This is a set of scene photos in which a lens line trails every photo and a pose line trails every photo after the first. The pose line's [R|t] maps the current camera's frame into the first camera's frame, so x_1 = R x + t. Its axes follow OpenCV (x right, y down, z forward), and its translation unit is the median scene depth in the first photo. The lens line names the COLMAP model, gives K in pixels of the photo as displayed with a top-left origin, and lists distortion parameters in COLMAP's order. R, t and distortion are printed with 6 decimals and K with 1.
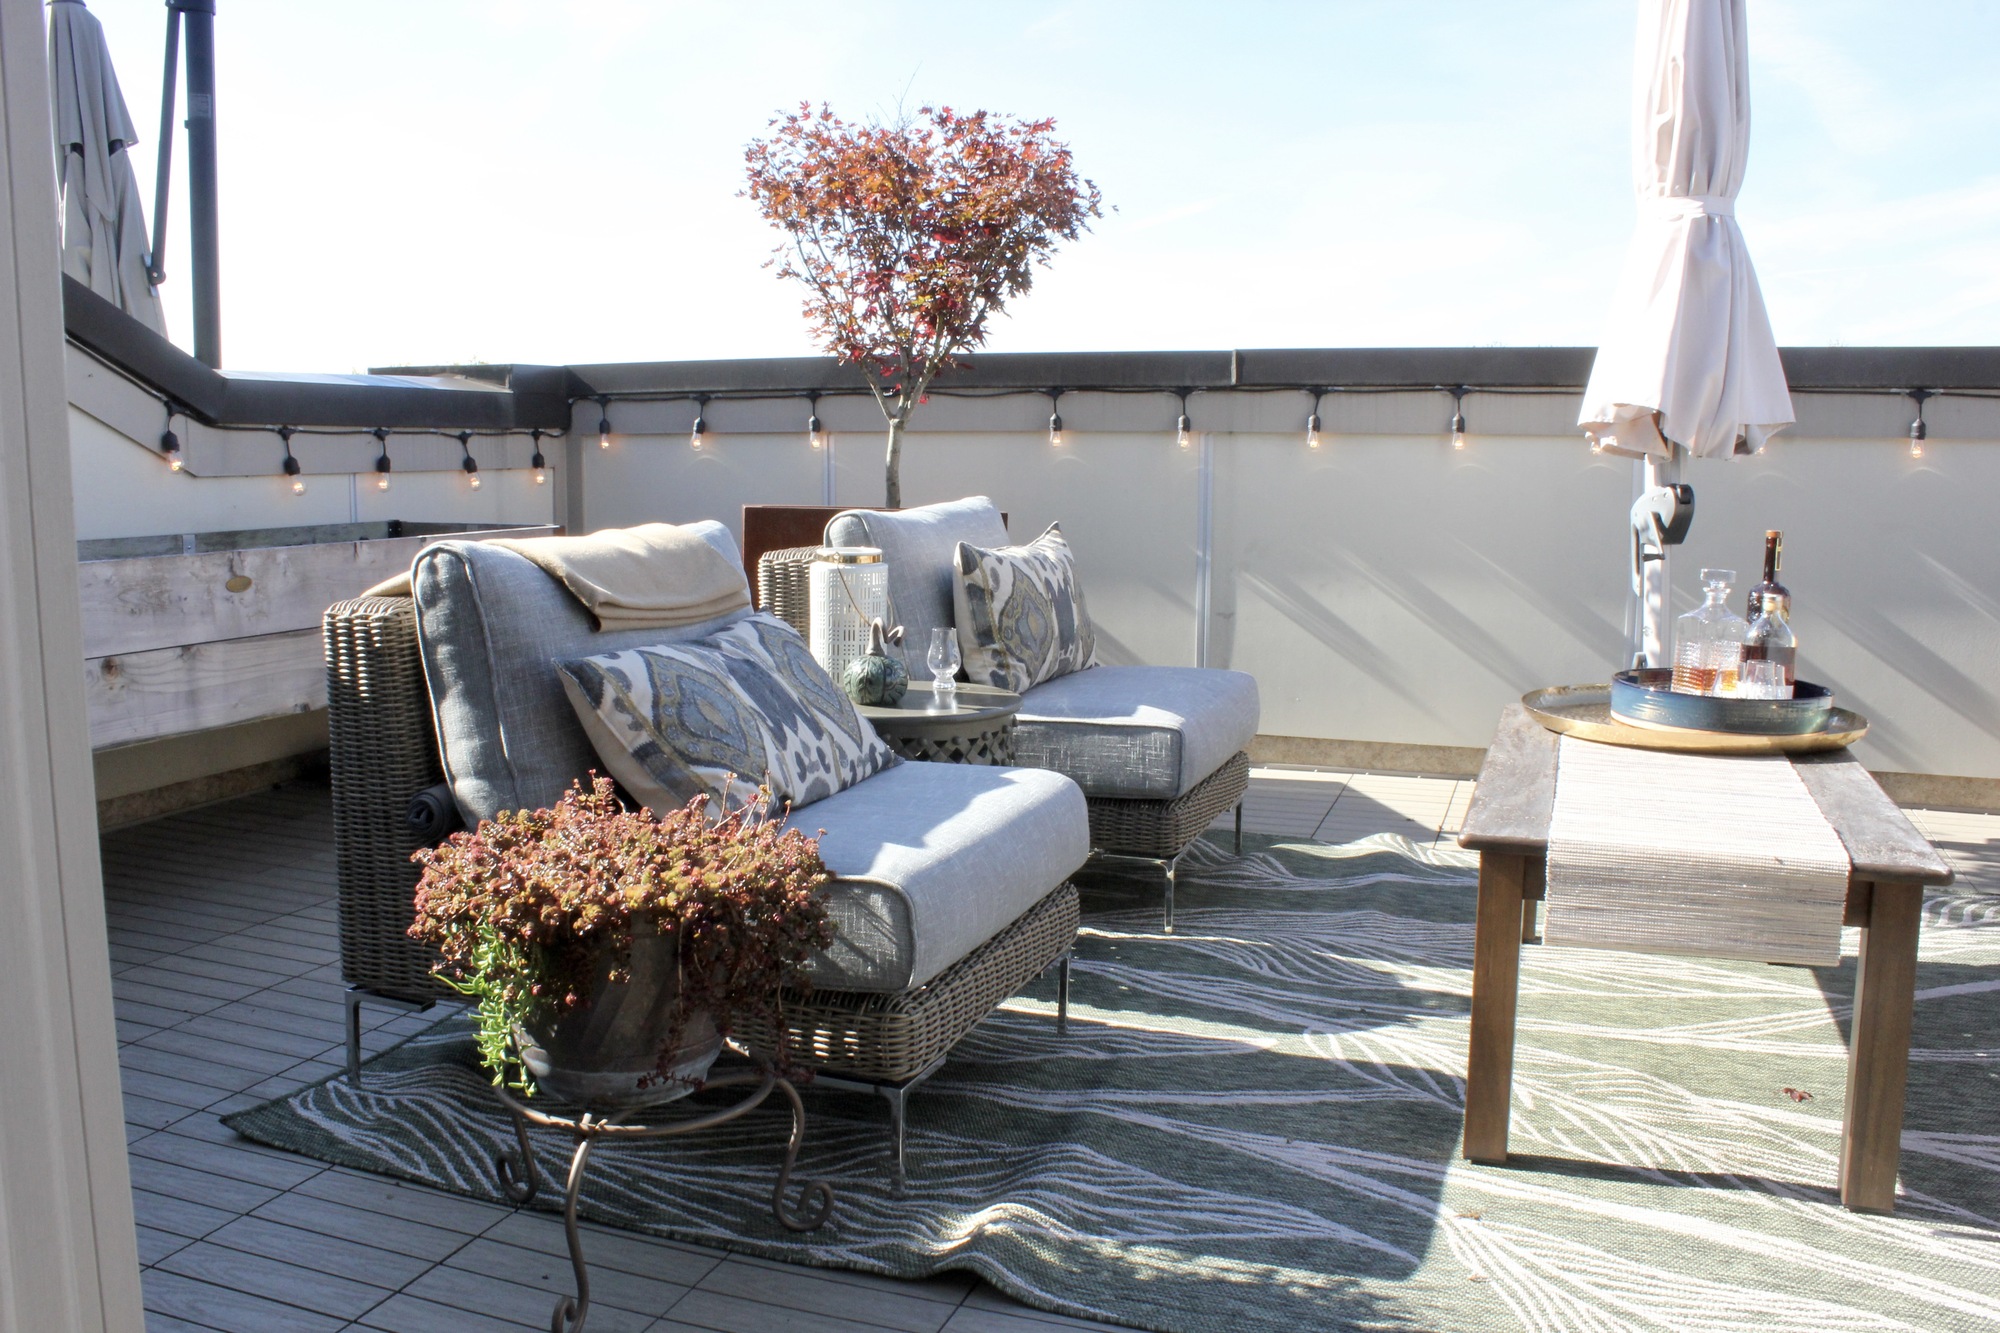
lens RADIAL K [[1655.6, 0, 961.5], [0, 1655.6, 683.8], [0, 0, 1]] dist [-0.174836, 0.151355]
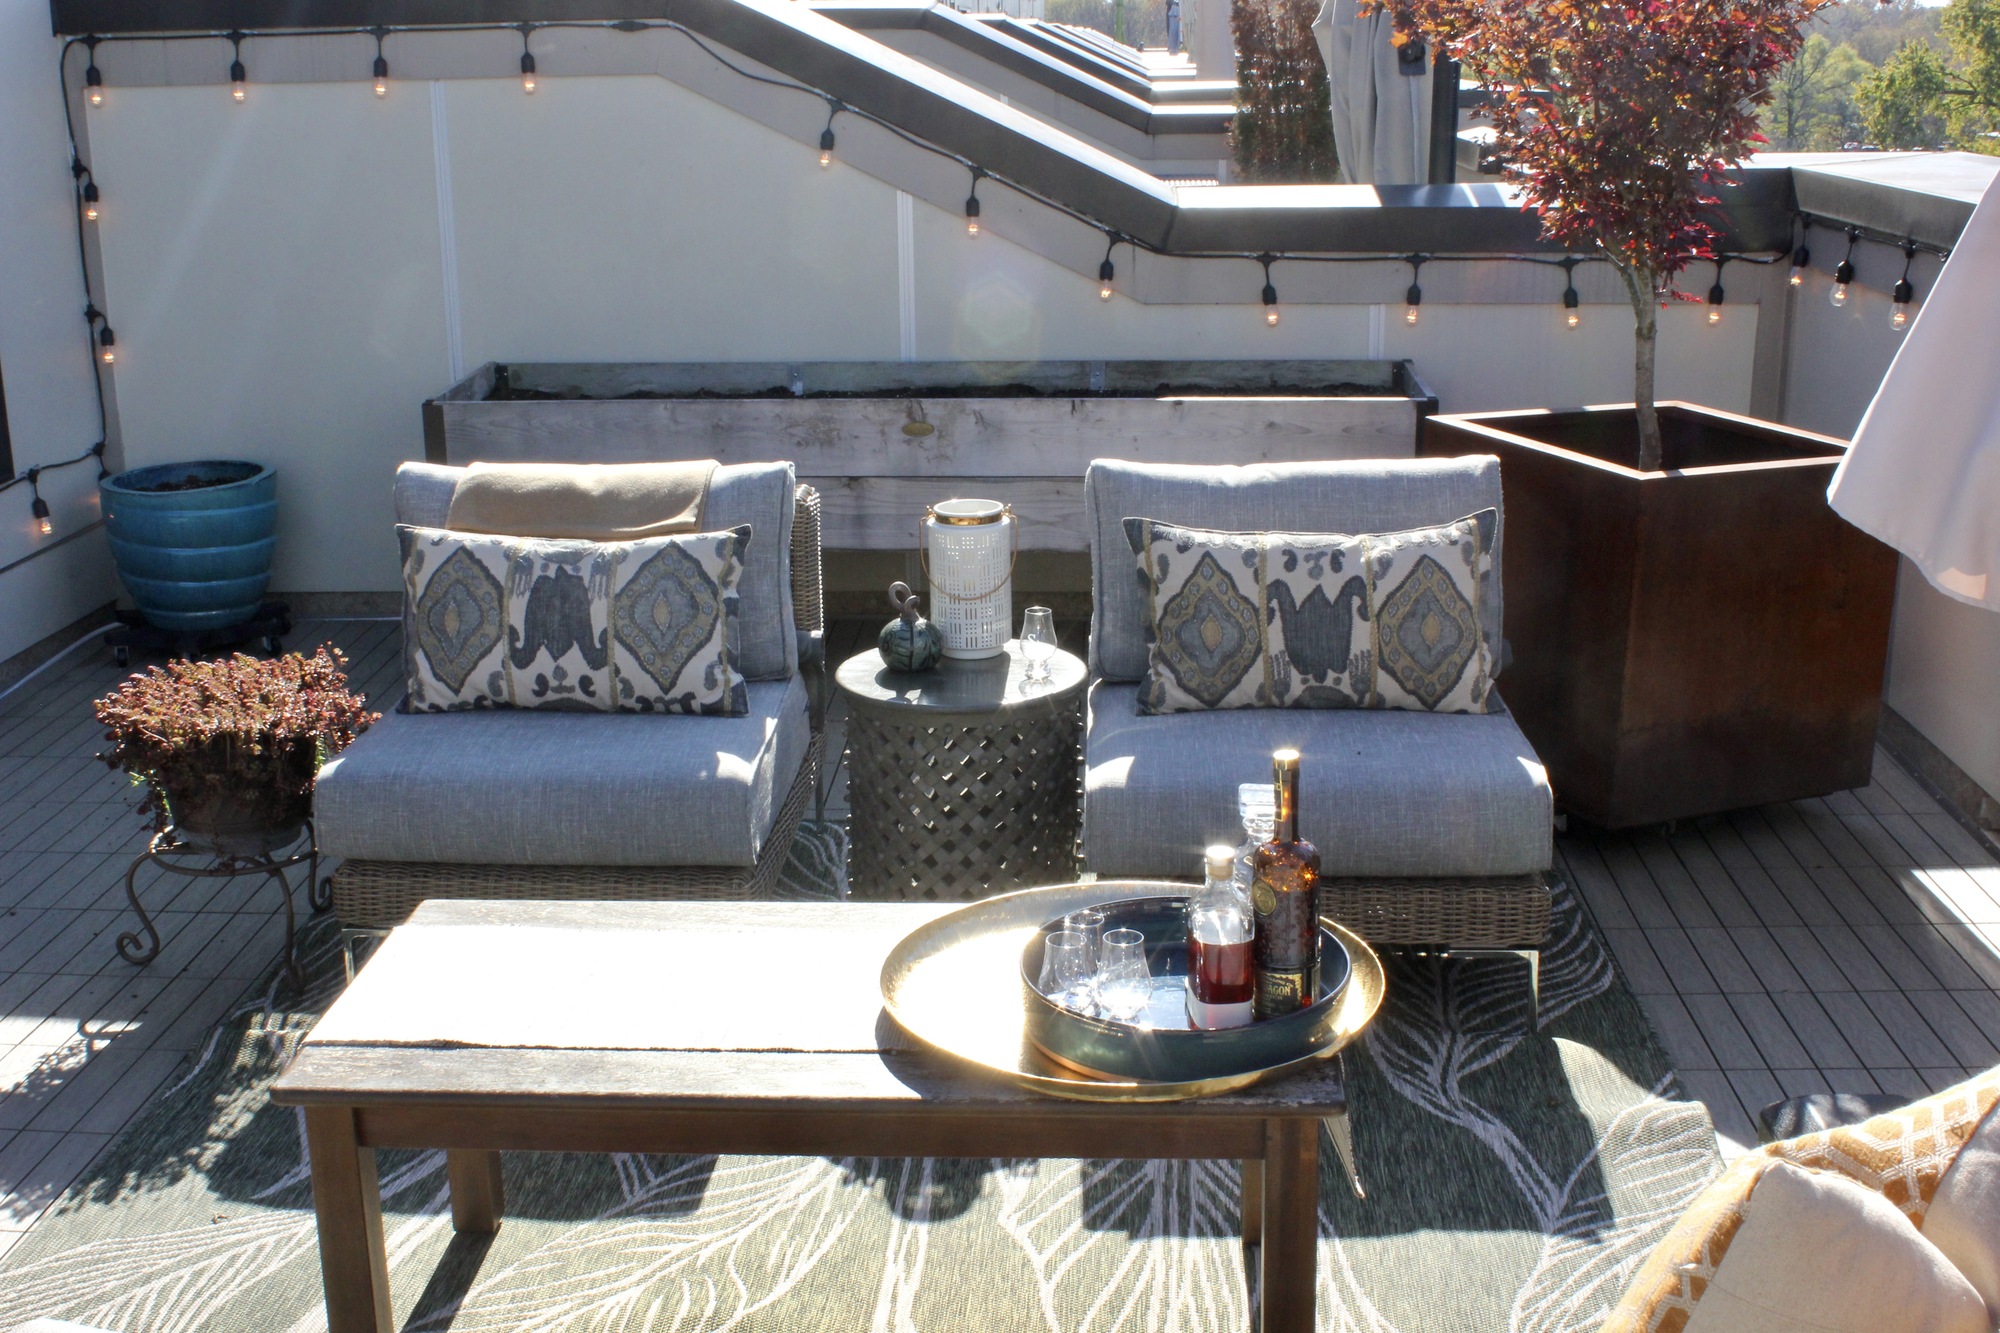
lens RADIAL K [[2313.2, 0, 913.7], [0, 2313.2, 578.1], [0, 0, 1]] dist [-0.005159, 0.013008]
pose [[0.266046, 0.212828, -0.940172, 1.122491], [-0.116878, 0.975249, 0.187694, -0.271505], [0.956848, 0.059950, 0.284336, 0.559894]]
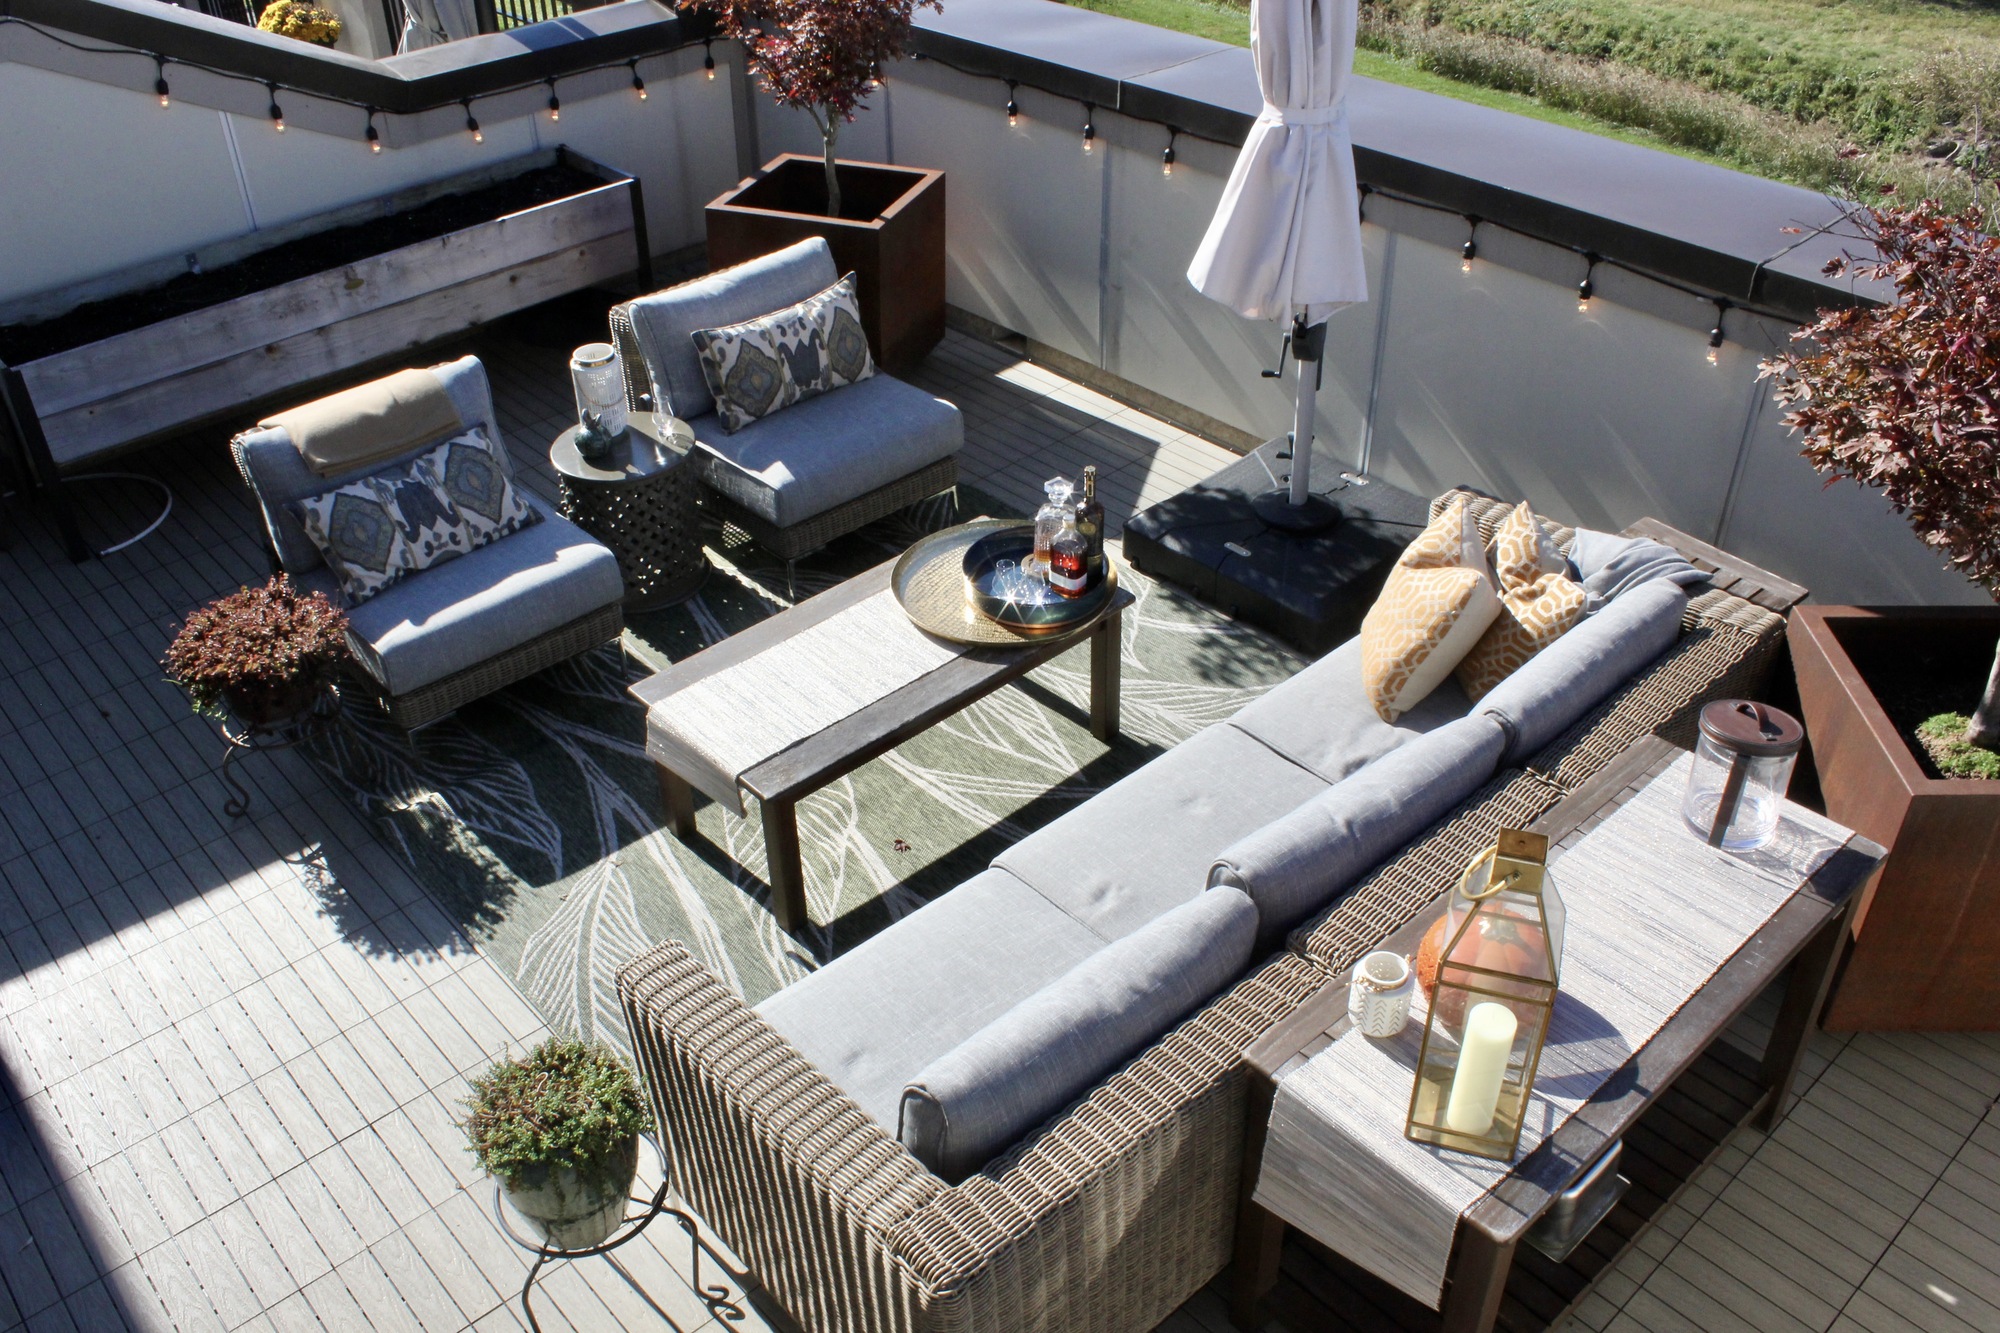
lens RADIAL K [[1655.6, 0, 961.5], [0, 1655.6, 683.8], [0, 0, 1]] dist [-0.174836, 0.151355]
pose [[0.888047, 0.249341, -0.386266, 0.891613], [-0.036567, 0.875806, 0.481277, -0.543122], [0.458296, -0.413272, 0.786874, -0.207859]]
